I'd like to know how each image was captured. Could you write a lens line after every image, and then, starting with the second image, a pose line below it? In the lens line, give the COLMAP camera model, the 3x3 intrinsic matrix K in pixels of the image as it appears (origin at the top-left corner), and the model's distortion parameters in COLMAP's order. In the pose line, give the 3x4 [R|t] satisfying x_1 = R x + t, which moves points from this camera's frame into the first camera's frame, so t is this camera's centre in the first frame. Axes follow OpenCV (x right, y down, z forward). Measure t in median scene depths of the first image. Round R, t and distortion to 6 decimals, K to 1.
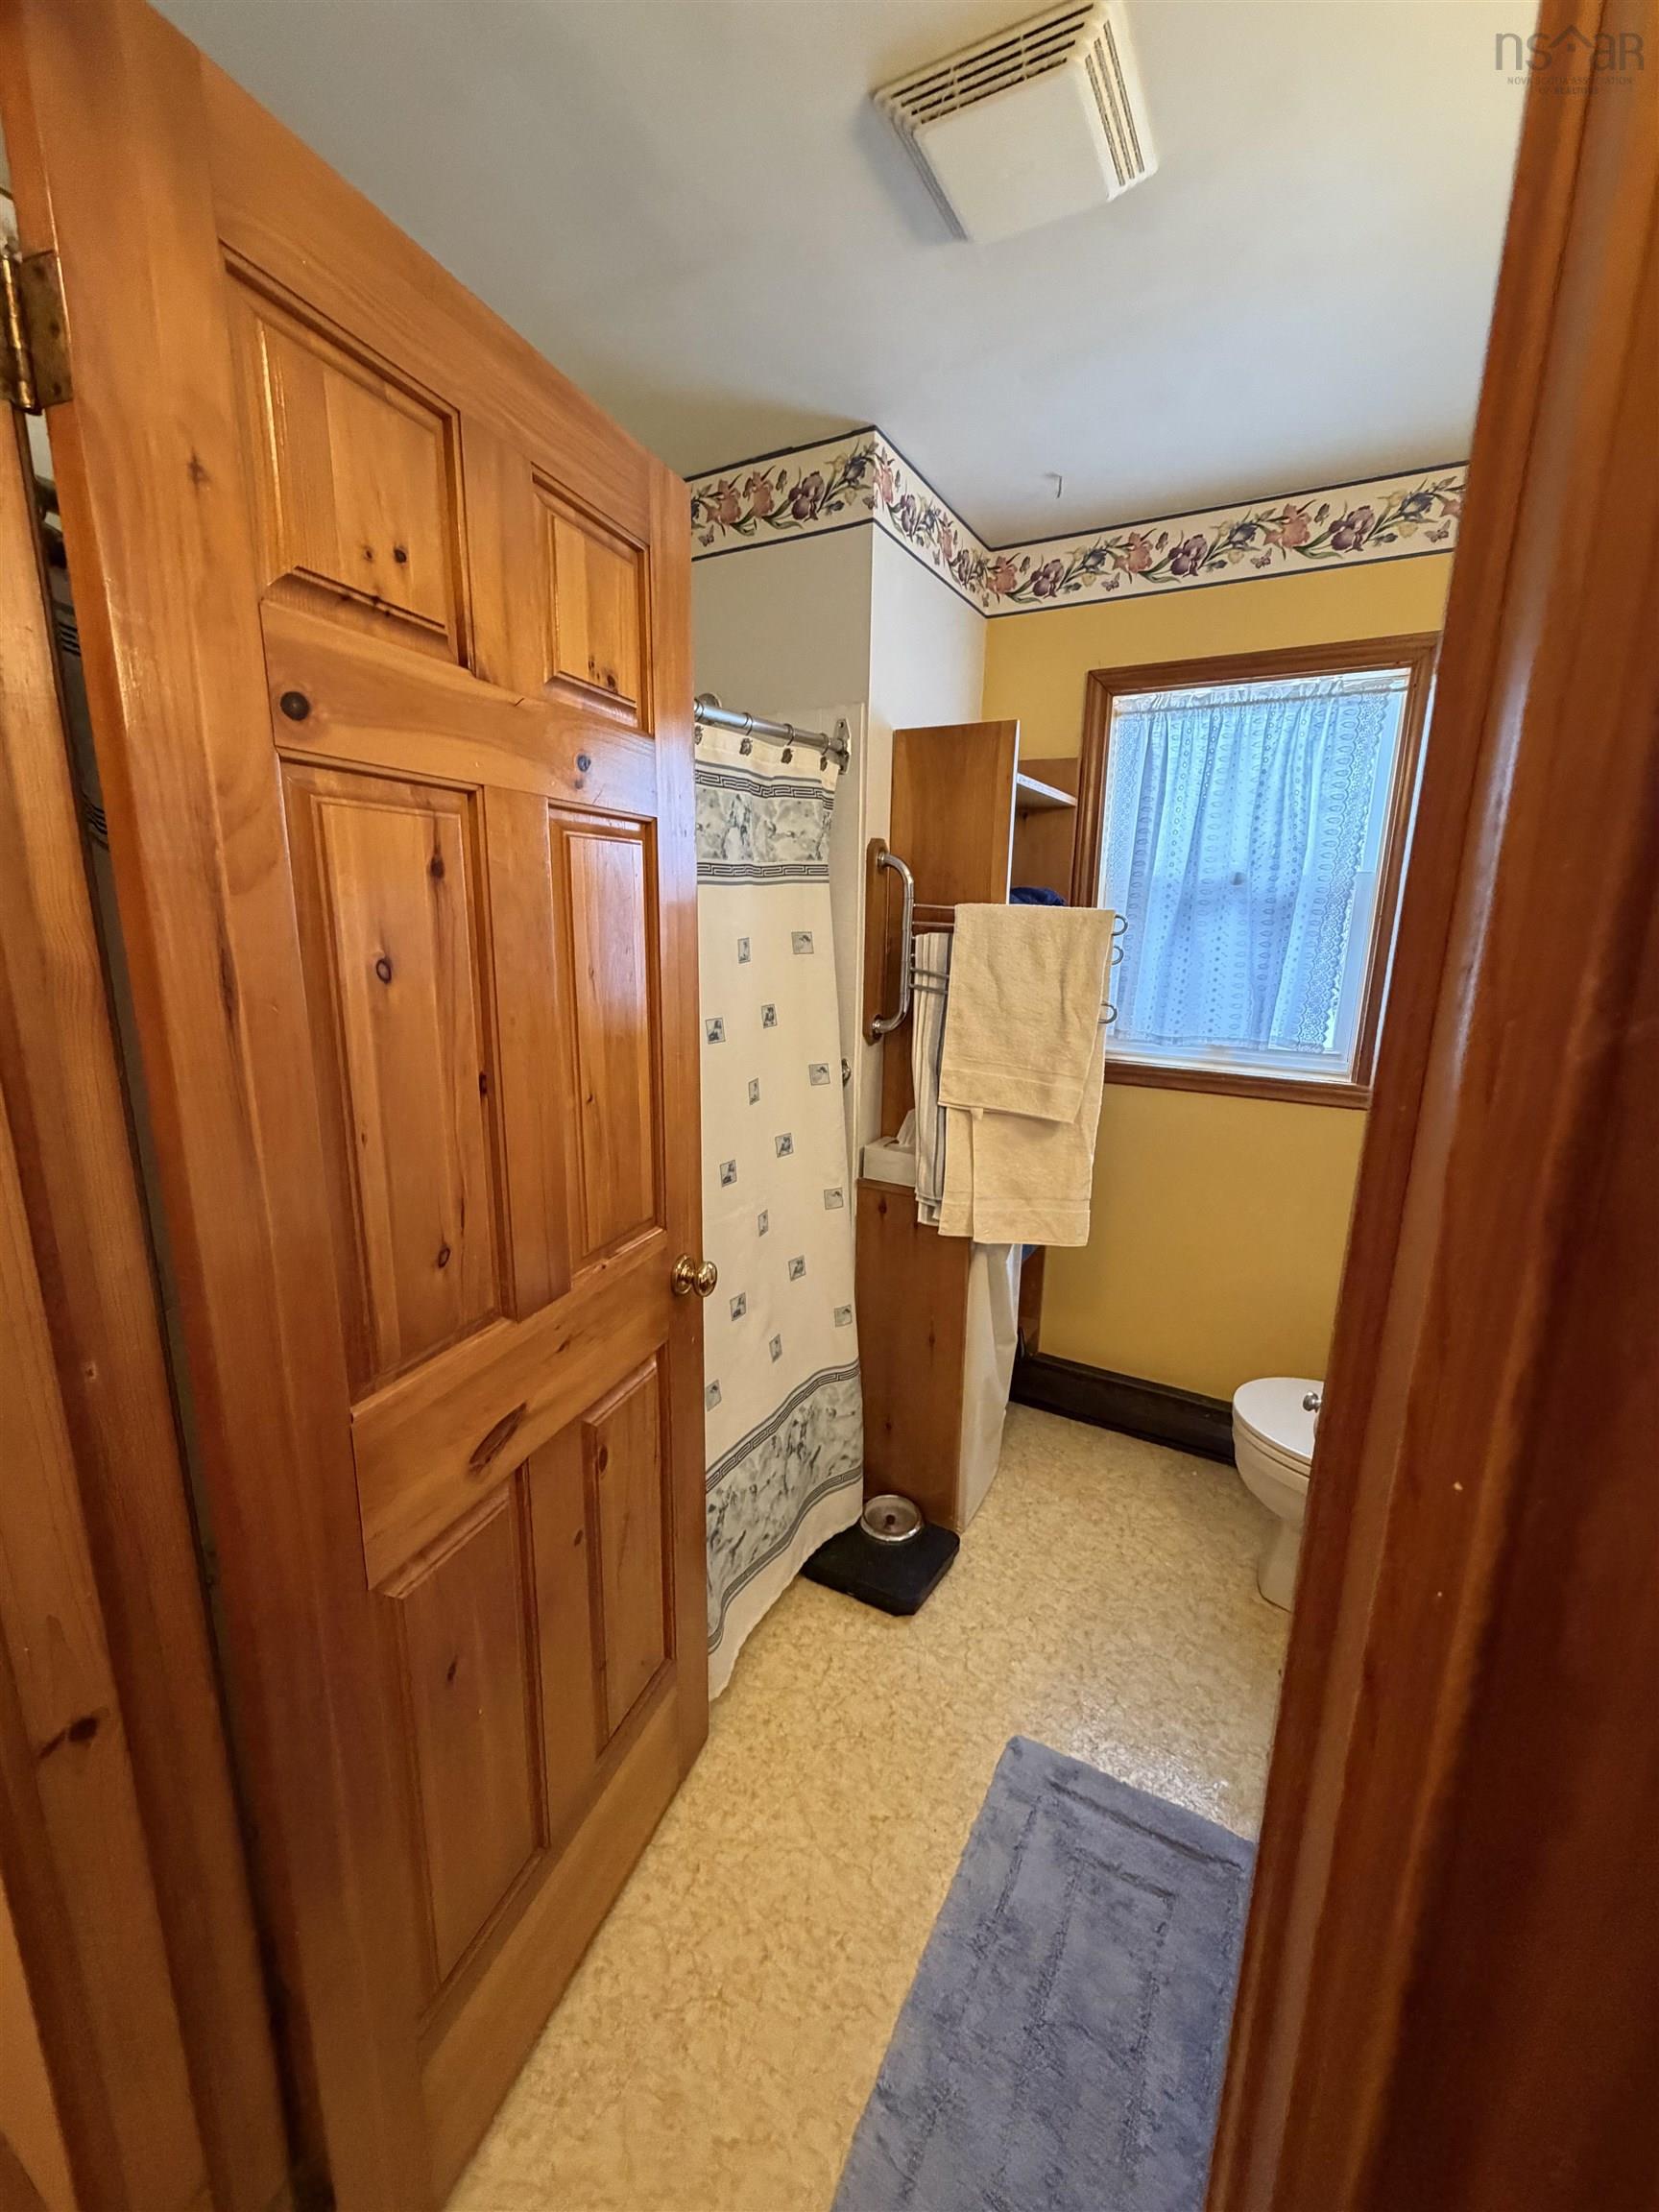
lens RADIAL K [[883.2, 0, 827.1], [0, 883.2, 1102.1], [0, 0, 1]] dist [-0.002047, -0.000104]
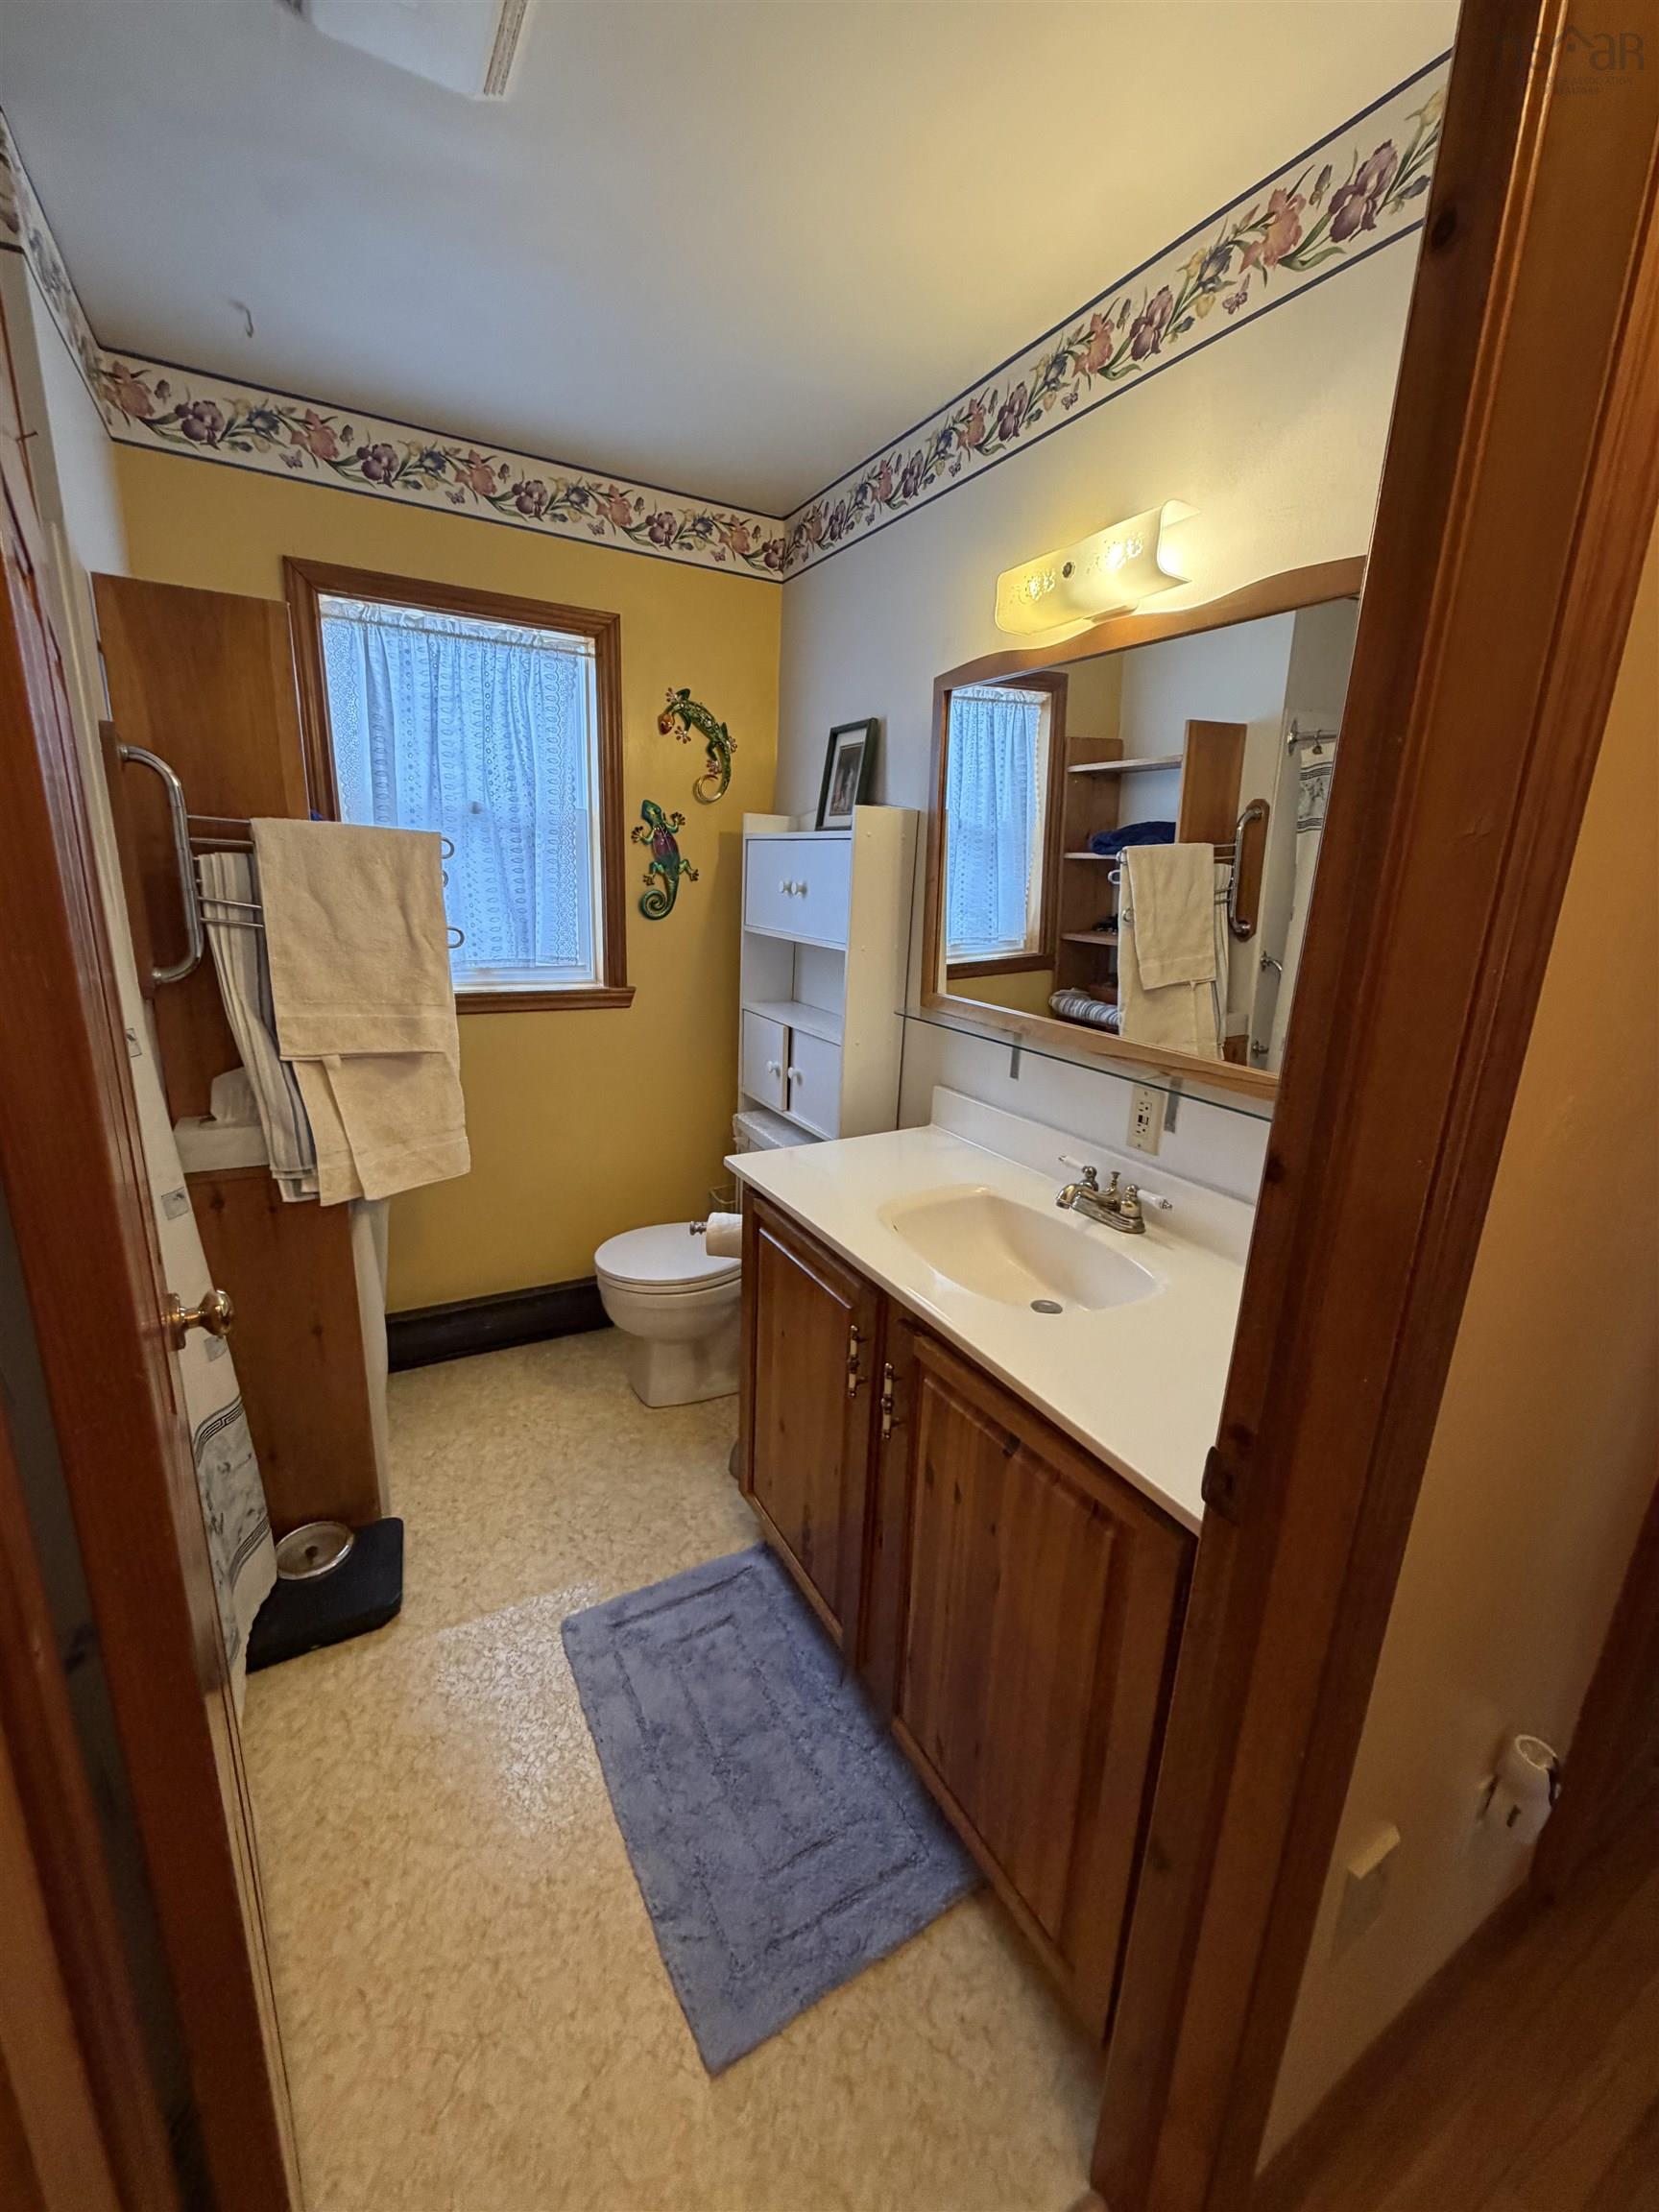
lens RADIAL K [[883.2, 0, 832.9], [0, 883.2, 1103.3], [0, 0, 1]] dist [-0.002047, -0.000104]
pose [[0.515779, -0.214515, 0.829431, -0.312108], [0.156360, 0.975454, 0.155049, -0.005167], [-0.842332, 0.049719, 0.536660, 0.103480]]
